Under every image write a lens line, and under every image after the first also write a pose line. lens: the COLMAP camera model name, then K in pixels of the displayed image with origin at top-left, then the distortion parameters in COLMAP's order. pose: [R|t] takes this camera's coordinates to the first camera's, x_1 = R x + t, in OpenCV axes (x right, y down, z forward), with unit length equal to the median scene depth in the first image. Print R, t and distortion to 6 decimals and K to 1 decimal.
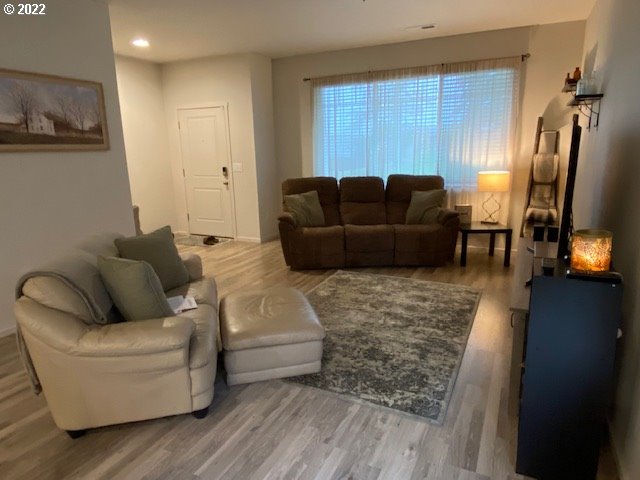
lens RADIAL K [[412.0, 0, 322.7], [0, 412.0, 241.5], [0, 0, 1]] dist [0.073577, -0.067529]
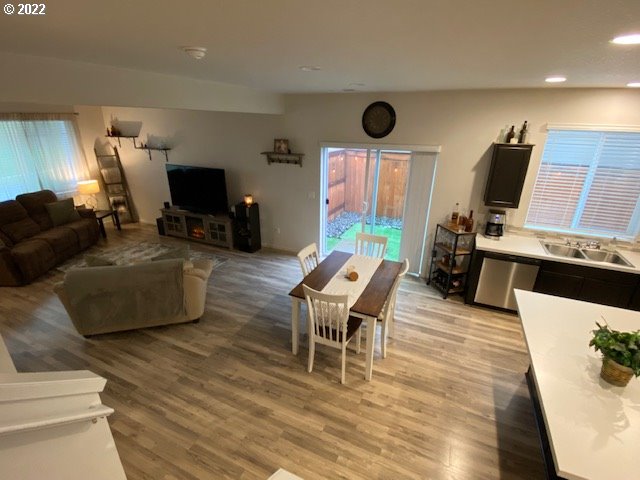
lens RADIAL K [[306.8, 0, 322.1], [0, 306.8, 240.0], [0, 0, 1]] dist [0.026351, -0.025615]
pose [[-0.029596, -0.341134, 0.939549, -0.931588], [0.207883, 0.917307, 0.339606, -0.186169], [-0.977706, 0.205367, 0.043768, 0.050384]]
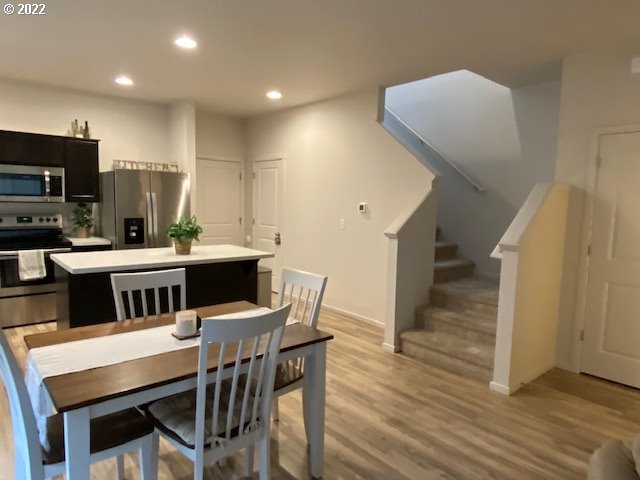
lens RADIAL K [[412.0, 0, 322.7], [0, 412.0, 241.5], [0, 0, 1]] dist [0.073577, -0.067529]
pose [[-0.392822, 0.103507, -0.913771, 0.013412], [-0.219085, 0.954502, 0.202304, -0.073609], [0.893136, 0.279663, -0.352273, 0.284287]]
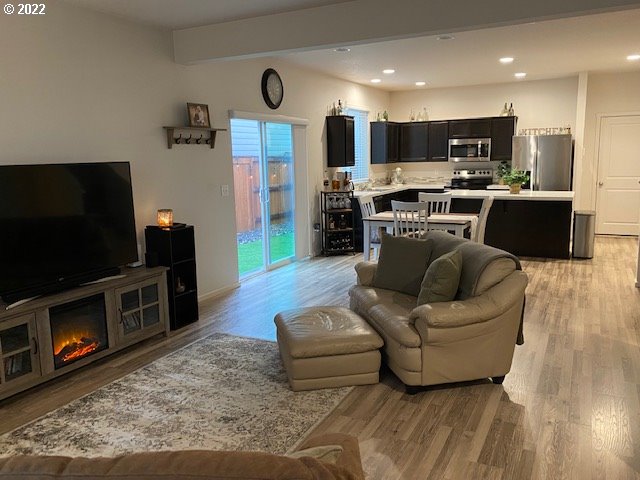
lens RADIAL K [[520.0, 0, 320.8], [0, 520.0, 238.0], [0, 0, 1]] dist [0.022624, -0.007471]
pose [[-0.998905, 0.036431, 0.029366, -0.099582], [0.044755, 0.927028, 0.372311, -0.306186], [-0.013659, 0.373218, -0.927643, 1.255887]]
